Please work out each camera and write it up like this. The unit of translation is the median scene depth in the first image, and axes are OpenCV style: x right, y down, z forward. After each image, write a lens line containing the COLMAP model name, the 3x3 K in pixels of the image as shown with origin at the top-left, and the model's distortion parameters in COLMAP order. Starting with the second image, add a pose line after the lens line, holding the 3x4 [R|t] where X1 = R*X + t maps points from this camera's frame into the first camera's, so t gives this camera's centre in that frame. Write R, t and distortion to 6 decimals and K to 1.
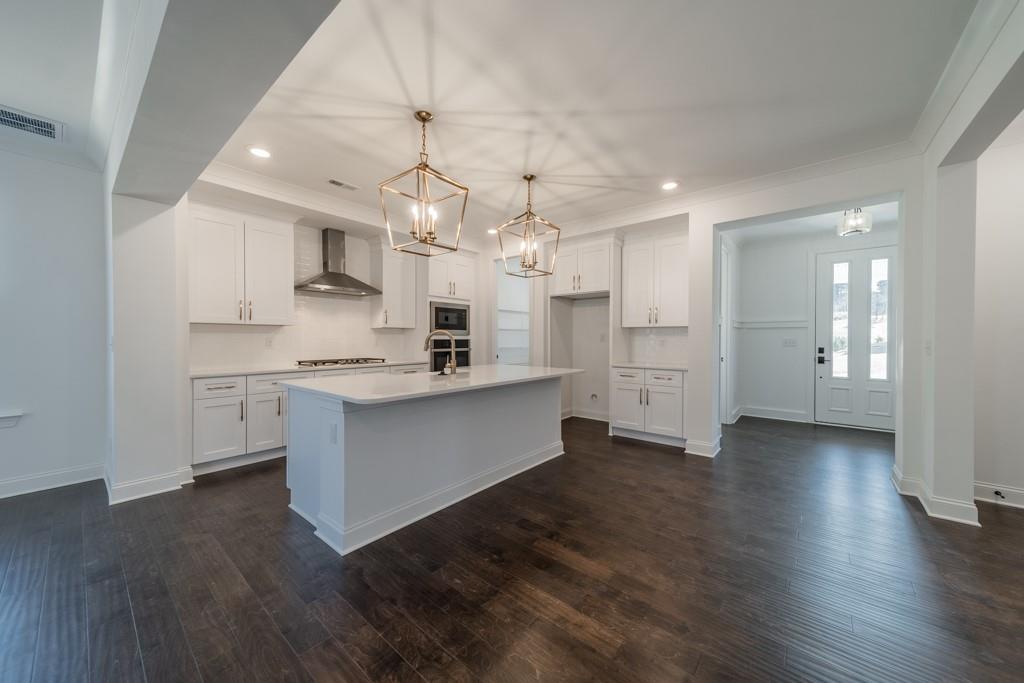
lens RADIAL K [[362.9, 0, 517.0], [0, 362.9, 340.3], [0, 0, 1]] dist [0.005954, 0.000012]
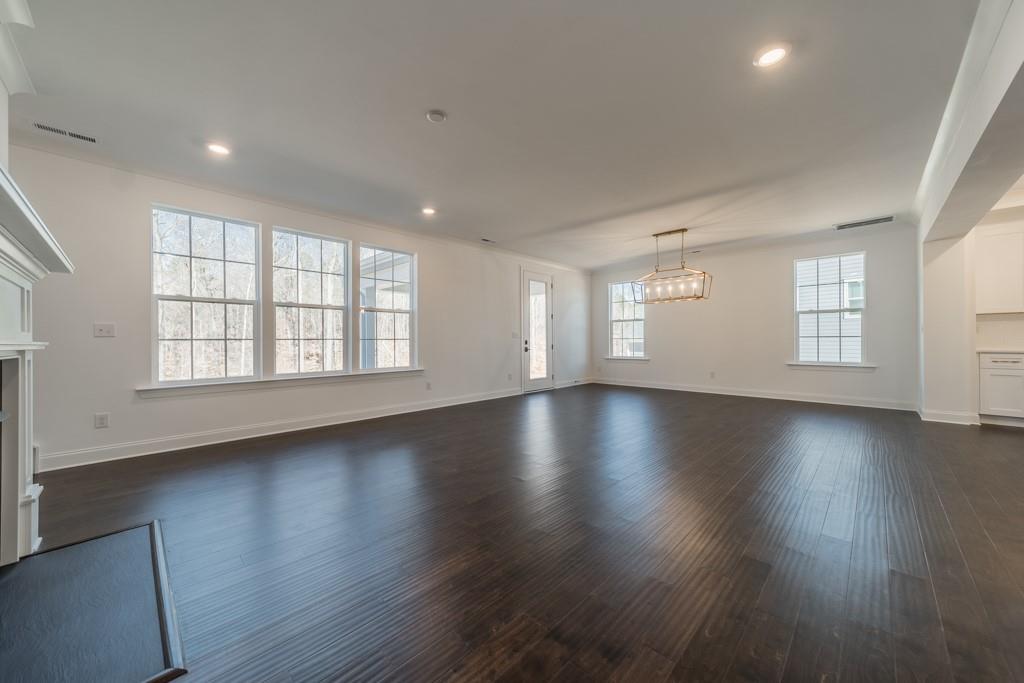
lens RADIAL K [[374.9, 0, 515.3], [0, 374.9, 340.5], [0, 0, 1]] dist [0.017955, 0.000006]
pose [[-0.078106, -0.001649, -0.996944, 0.567197], [0.002244, 0.999996, -0.001830, 0.041049], [0.996943, -0.002381, -0.078102, -0.521478]]
